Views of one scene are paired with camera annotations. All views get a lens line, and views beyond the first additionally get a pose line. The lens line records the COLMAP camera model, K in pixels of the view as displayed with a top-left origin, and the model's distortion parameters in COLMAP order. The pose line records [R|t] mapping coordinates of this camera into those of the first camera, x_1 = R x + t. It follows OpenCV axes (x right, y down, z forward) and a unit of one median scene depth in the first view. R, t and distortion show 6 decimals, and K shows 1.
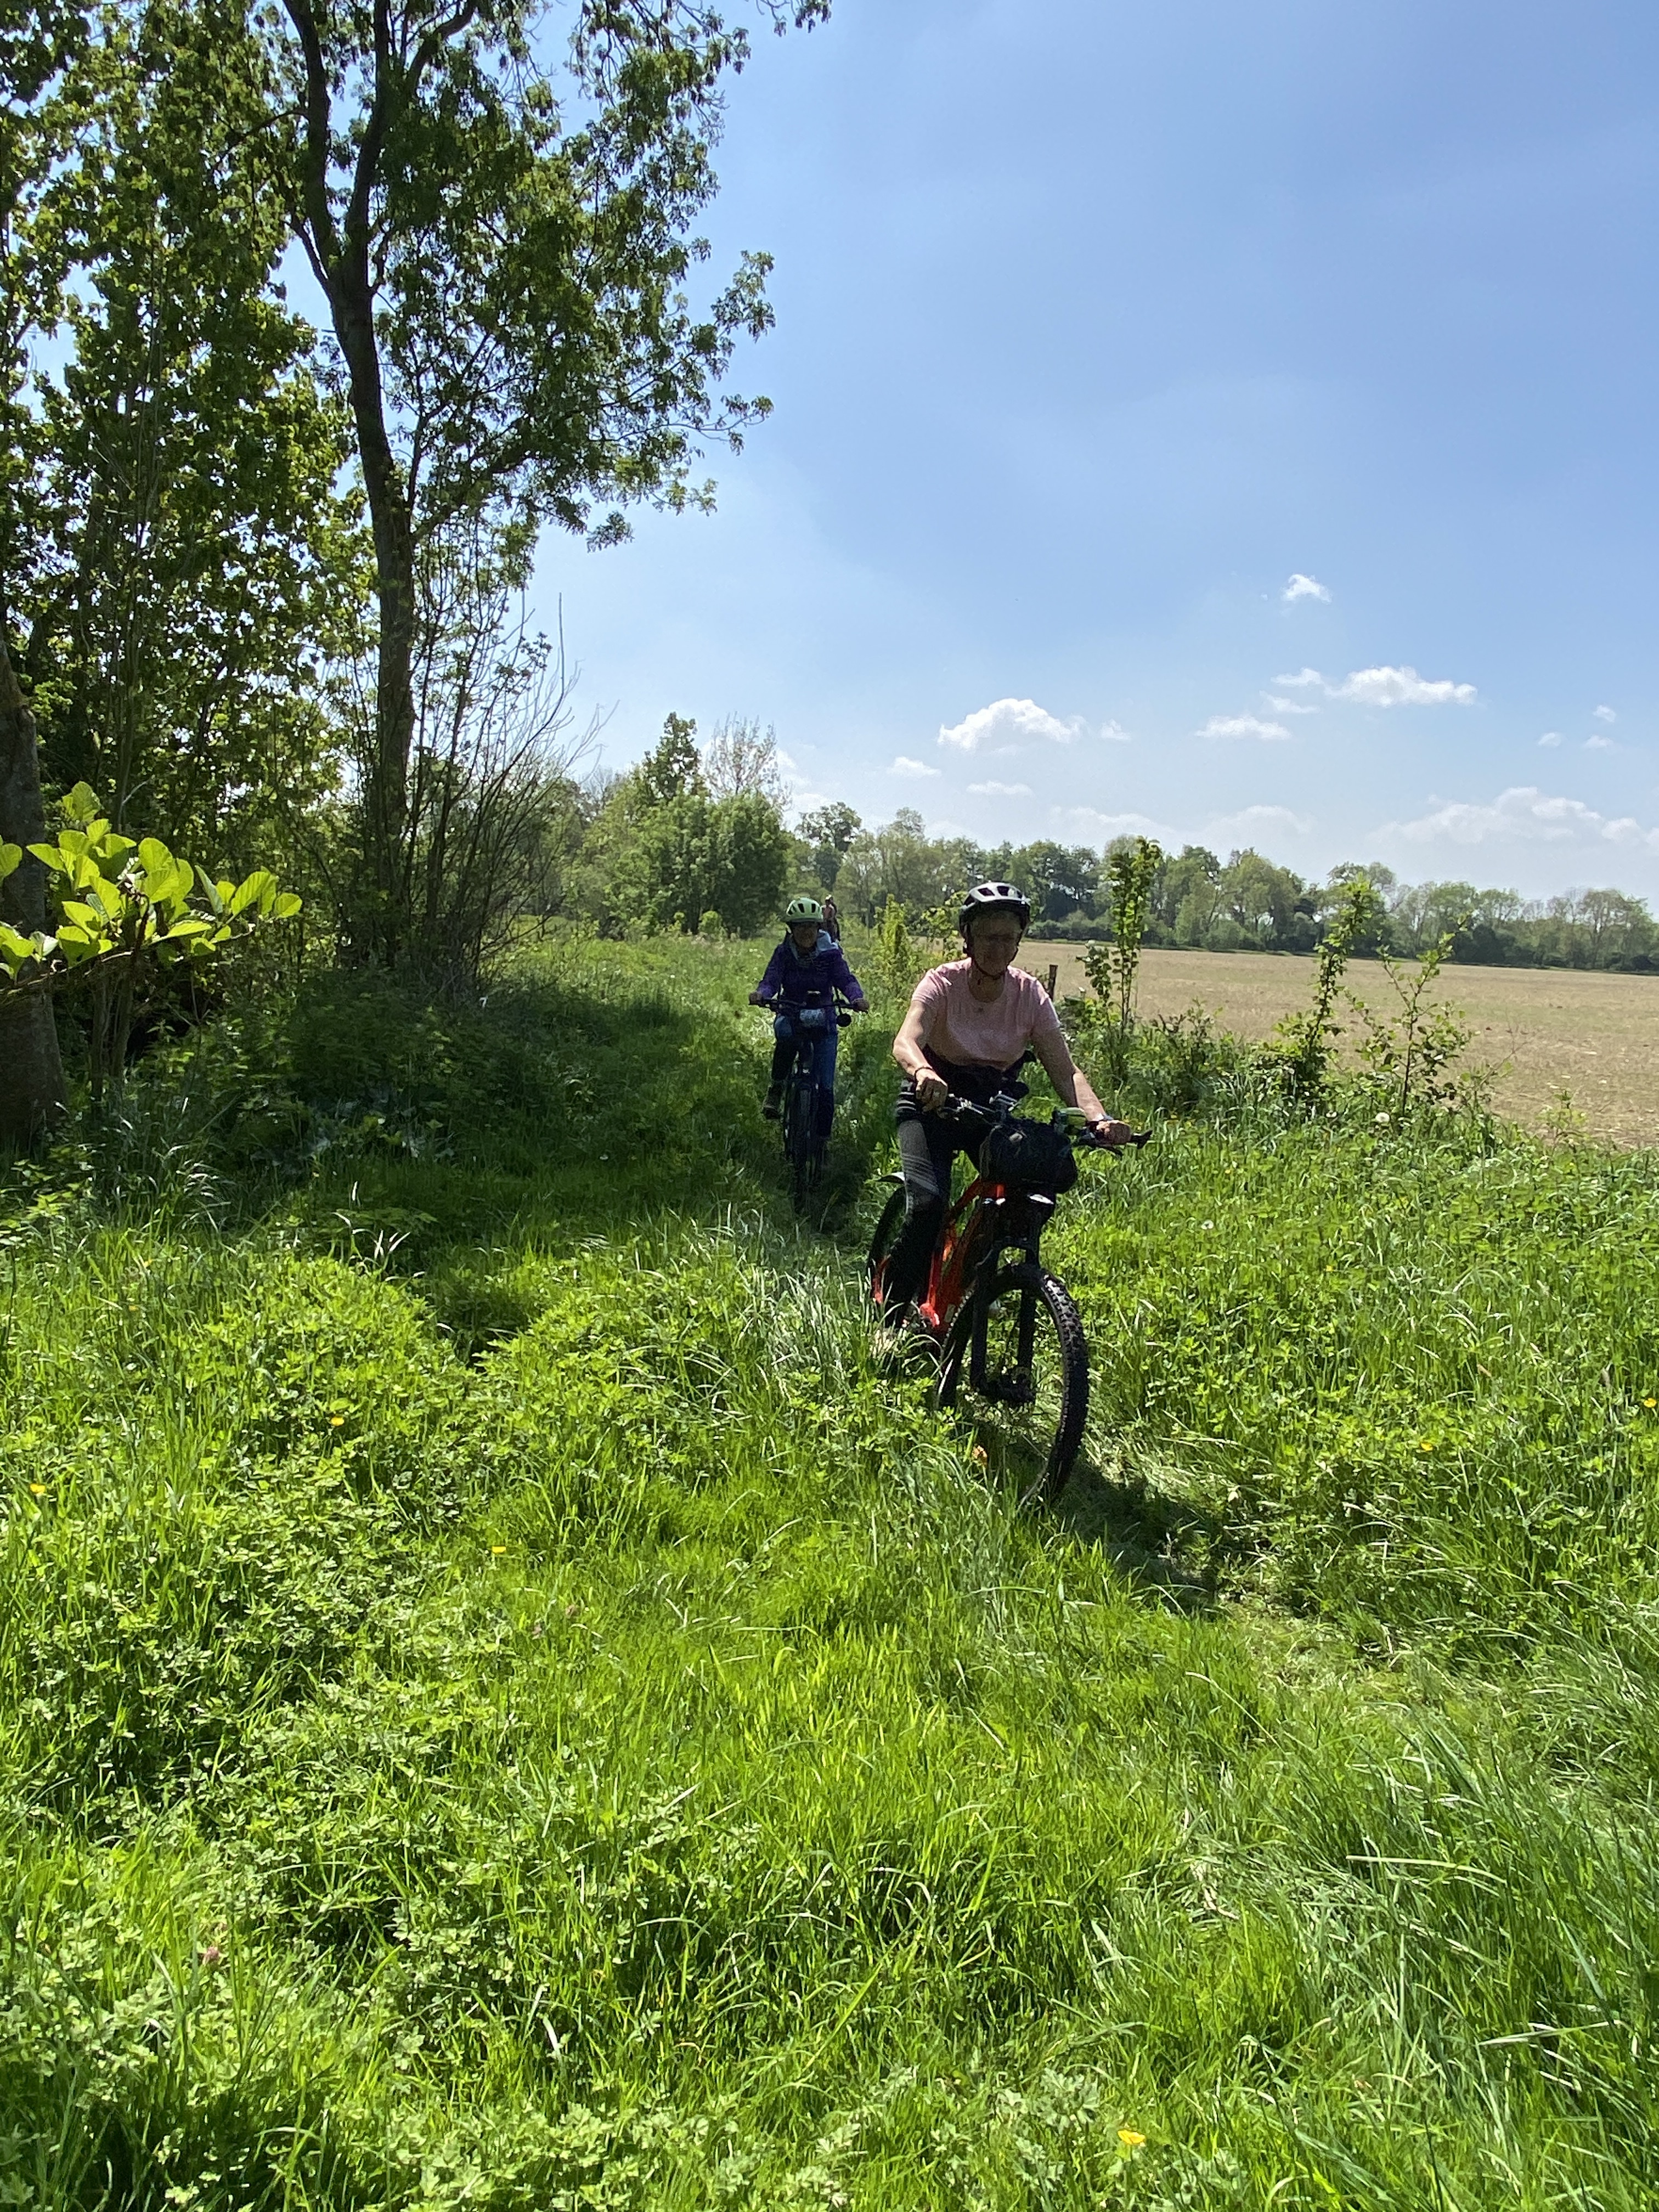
lens RADIAL K [[1479.7, 0, 816.4], [0, 1479.7, 1098.4], [0, 0, 1]] dist [0.105647, -0.152286]
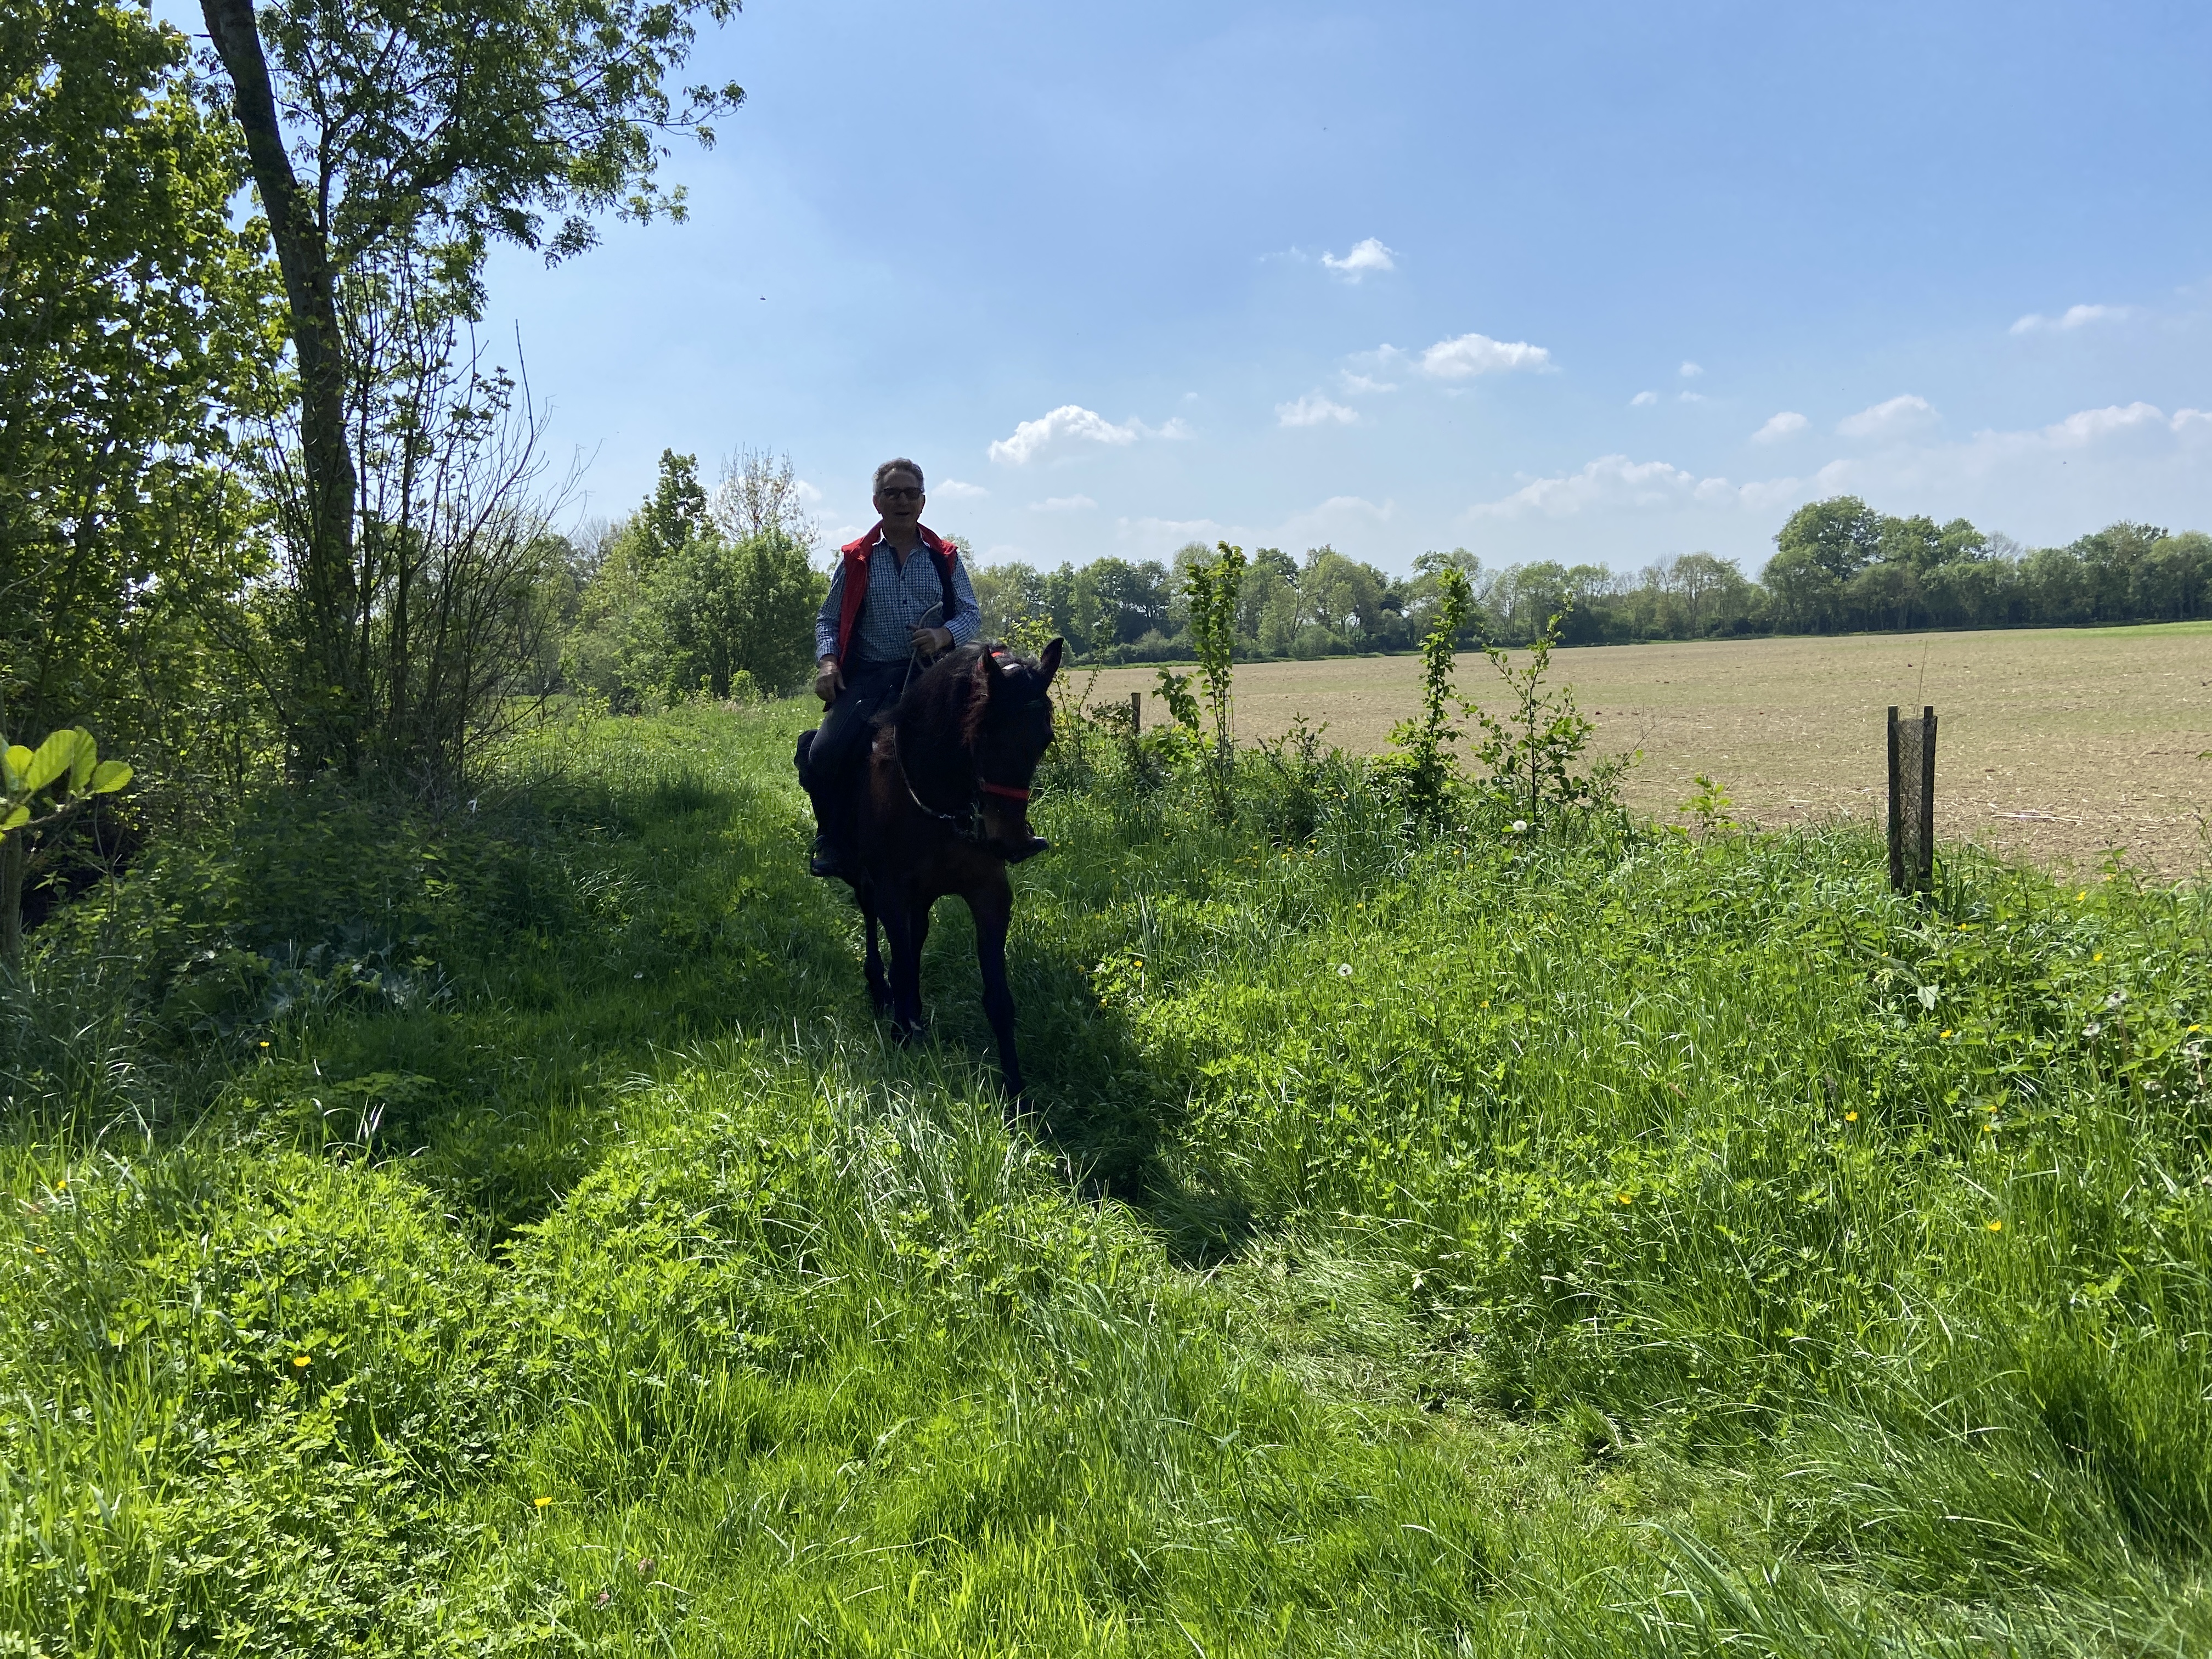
lens RADIAL K [[1658.2, 0, 1082.3], [0, 1658.2, 807.2], [0, 0, 1]] dist [0.136796, -0.173079]
pose [[0.986611, -0.110301, 0.120132, 0.000553], [0.113850, 0.993230, -0.023072, -0.005240], [-0.116773, 0.036441, 0.992490, 0.032216]]
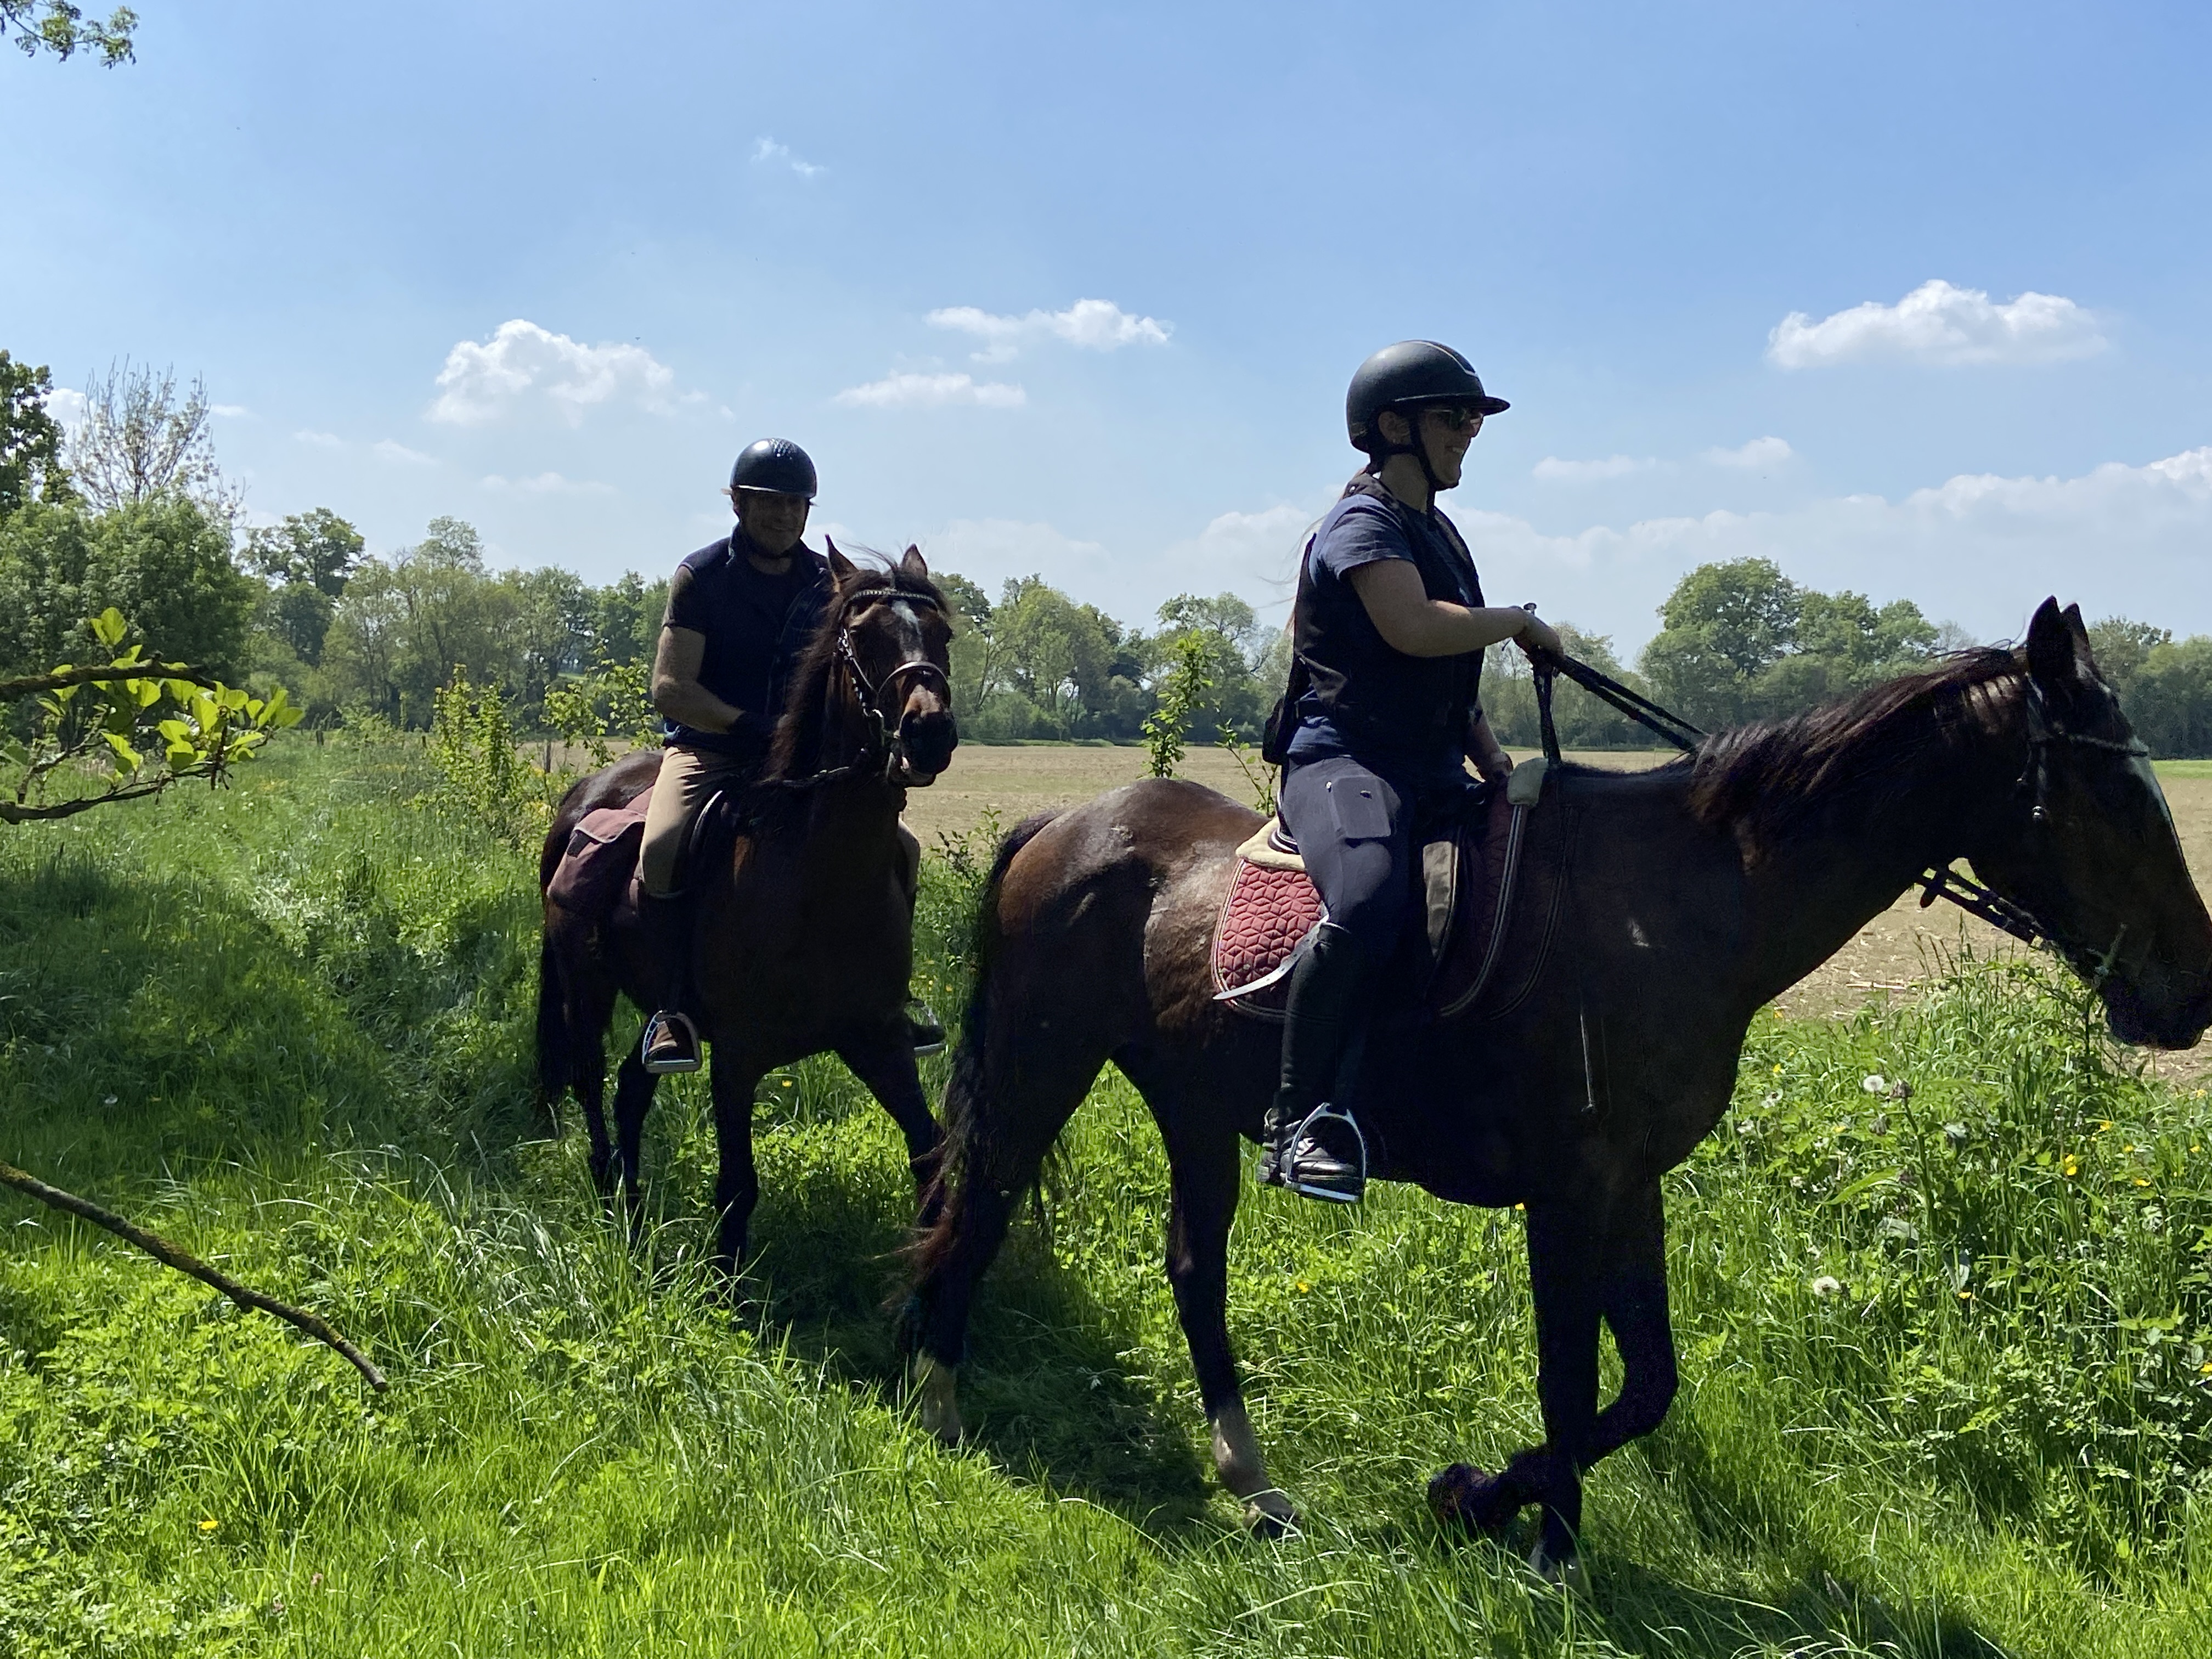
lens RADIAL K [[2599.9, 0, 1135.6], [0, 2599.9, 796.5], [0, 0, 1]] dist [0.133553, -0.149865]
pose [[0.949389, -0.054156, 0.309399, -0.083755], [0.079835, 0.994280, -0.070941, 0.030838], [-0.303787, 0.092051, 0.948283, -0.262568]]
